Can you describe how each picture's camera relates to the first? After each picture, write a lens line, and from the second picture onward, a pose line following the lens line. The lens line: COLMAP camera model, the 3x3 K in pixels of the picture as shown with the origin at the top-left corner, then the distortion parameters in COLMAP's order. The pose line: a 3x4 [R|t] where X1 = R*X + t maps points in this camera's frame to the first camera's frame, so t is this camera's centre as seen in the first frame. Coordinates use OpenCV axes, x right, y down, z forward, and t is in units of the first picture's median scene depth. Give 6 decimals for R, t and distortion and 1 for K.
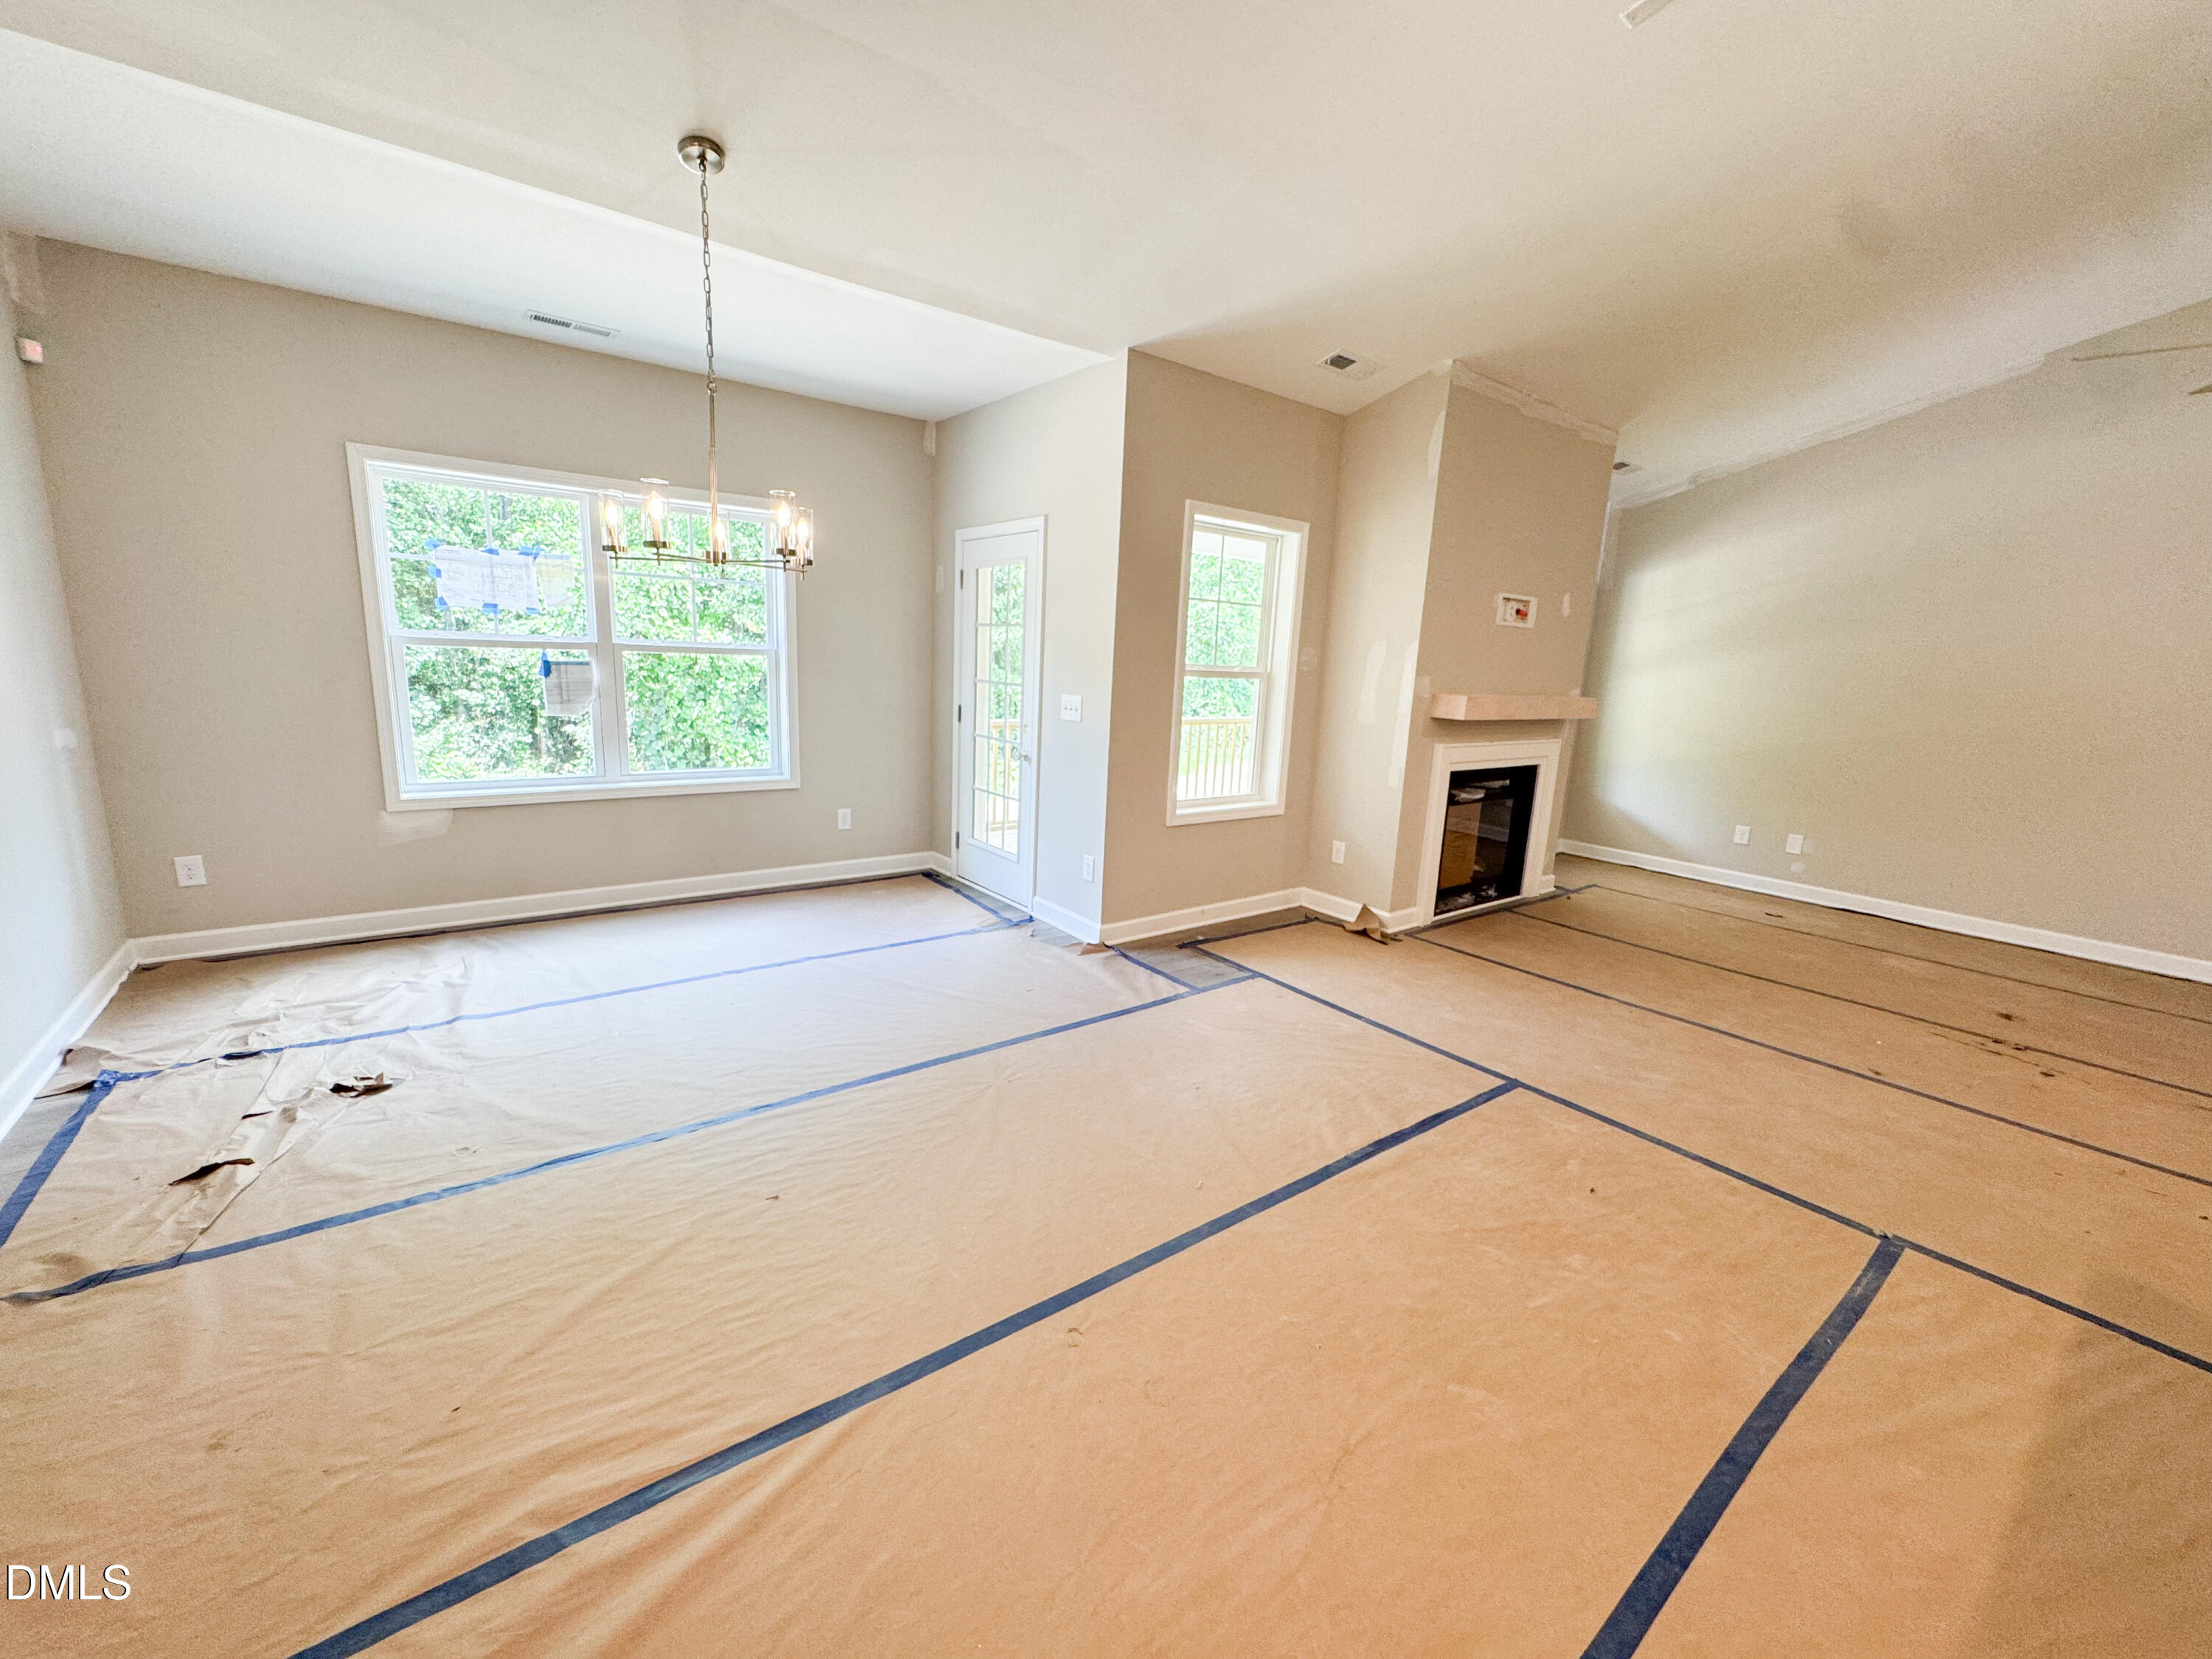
lens RADIAL K [[887.5, 0, 1102.9], [0, 887.5, 828.5], [0, 0, 1]] dist [-0.003728, -0.000162]
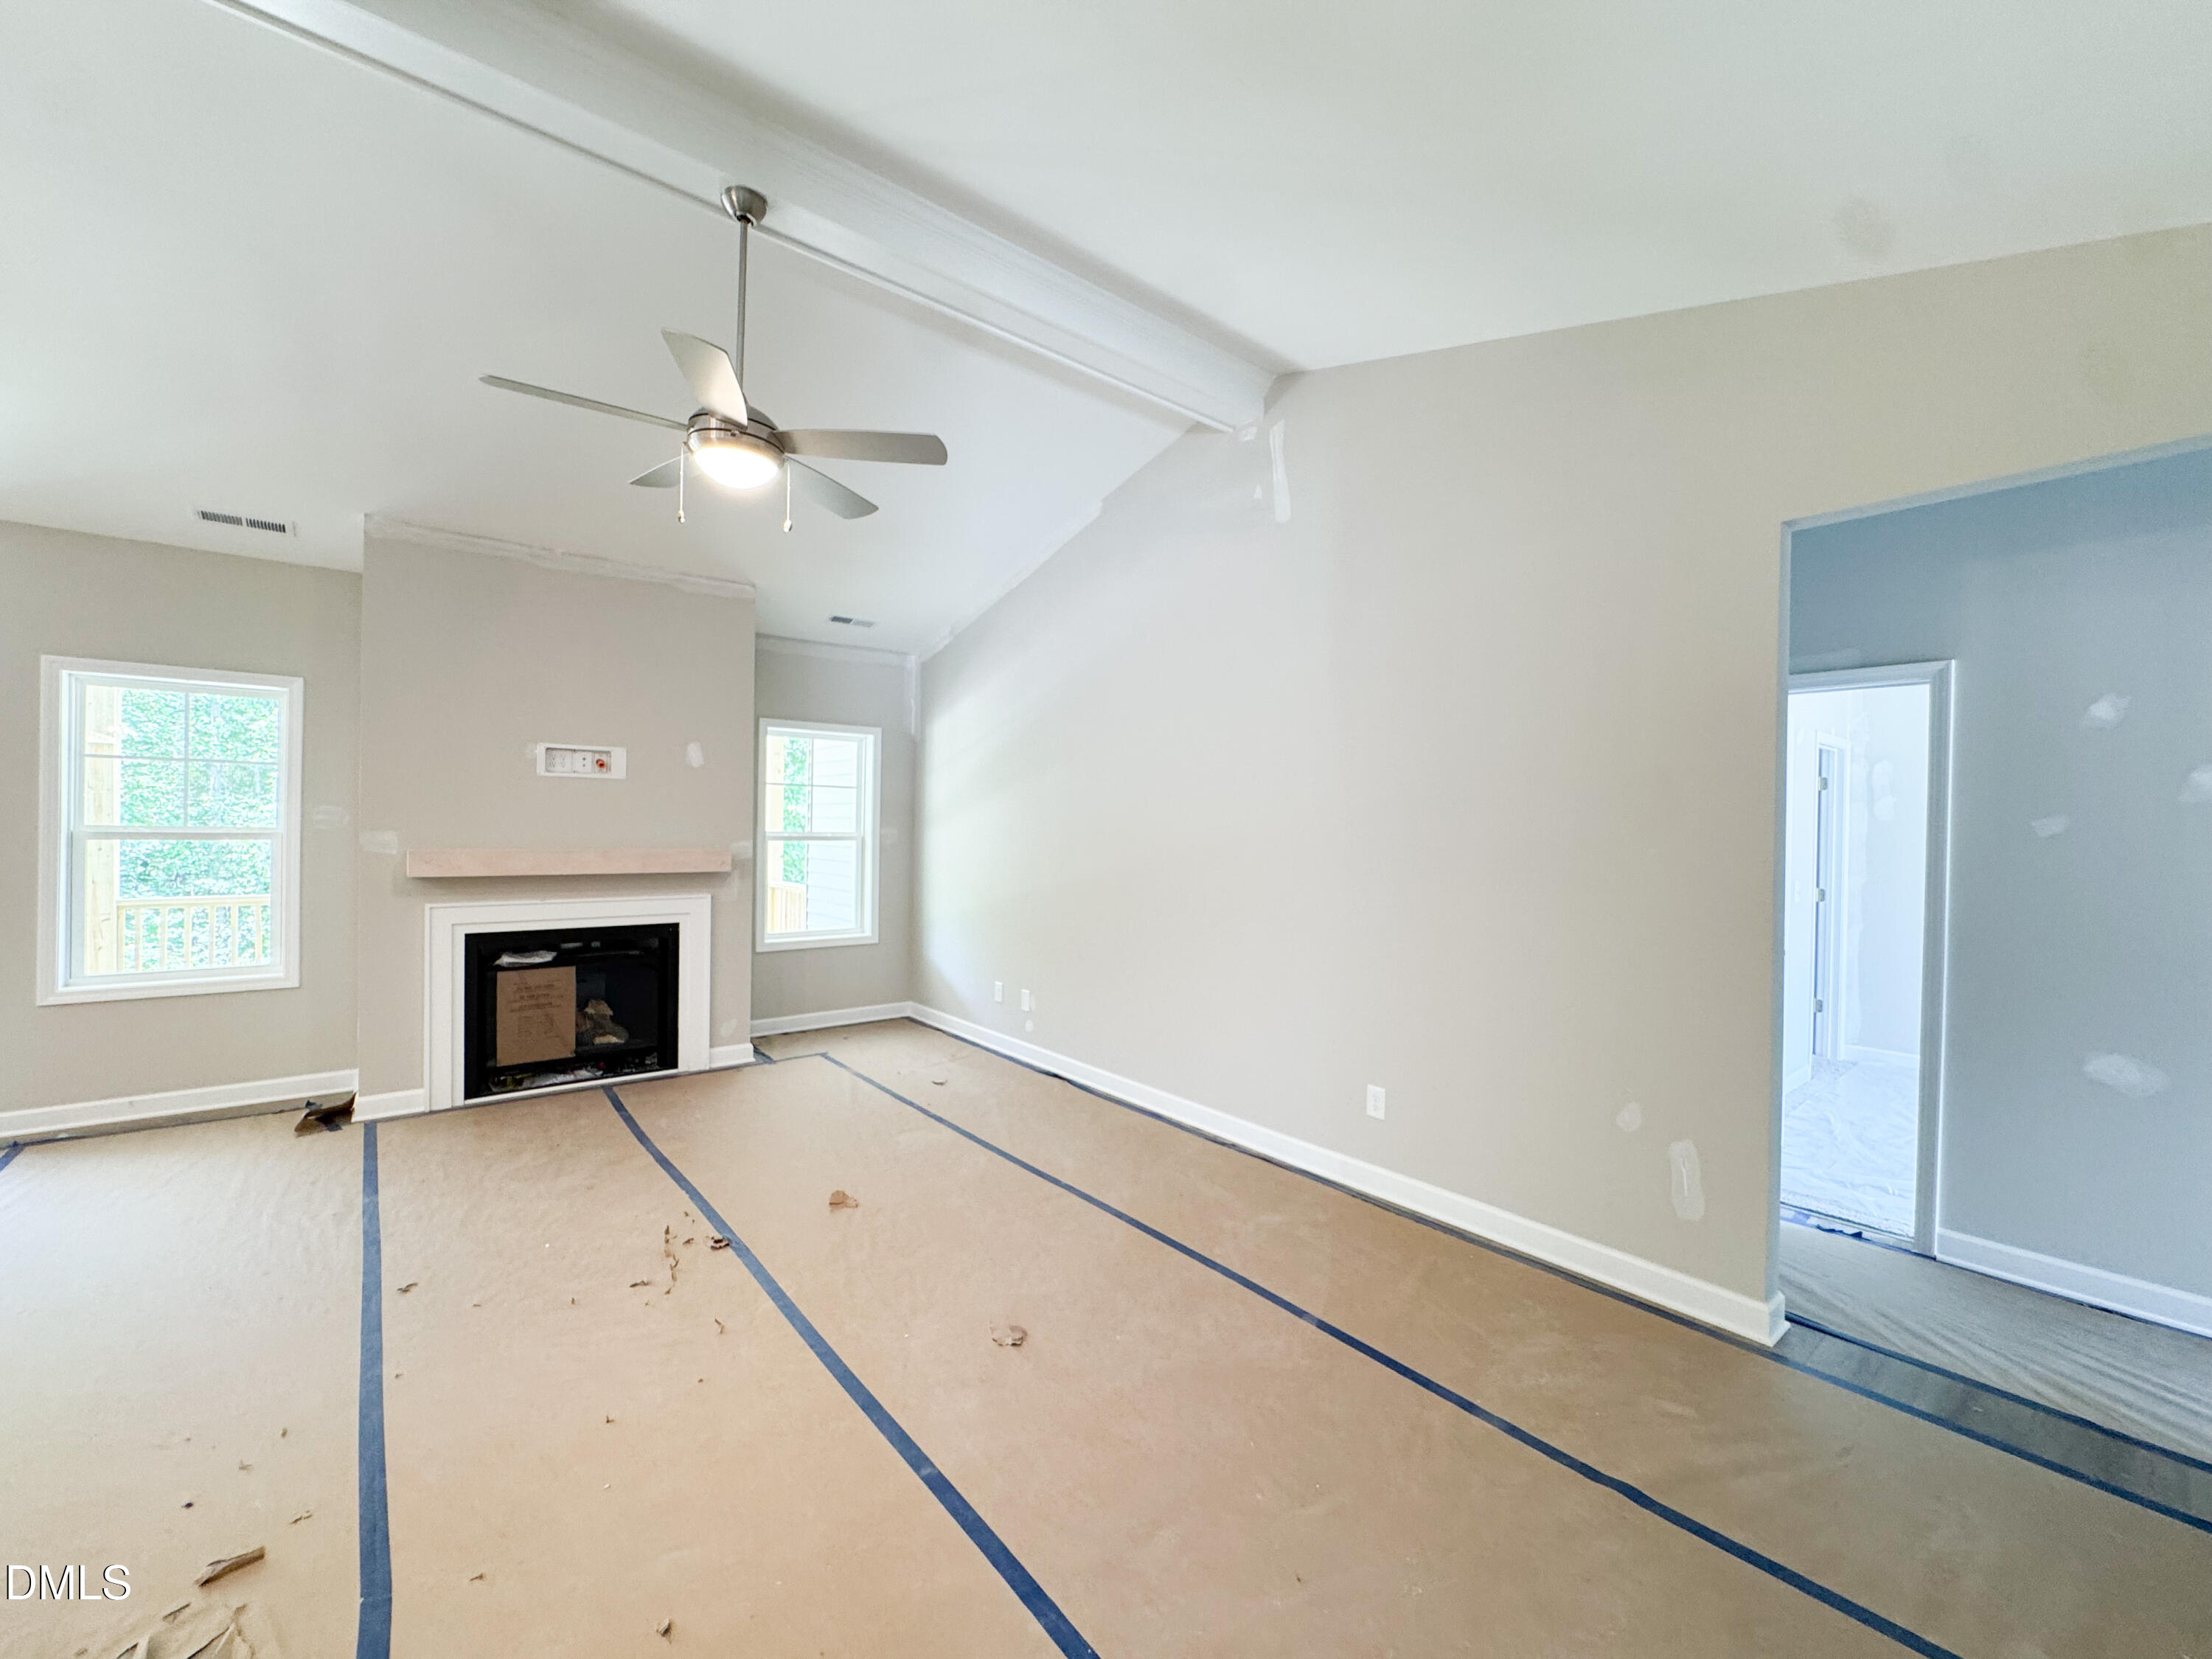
lens RADIAL K [[887.5, 0, 1102.9], [0, 887.5, 828.5], [0, 0, 1]] dist [-0.003728, -0.000162]
pose [[0.999053, -0.026265, 0.034687, 0.984436], [0.032229, 0.982310, -0.184465, 0.017844], [-0.029228, 0.185408, 0.982227, 0.062775]]
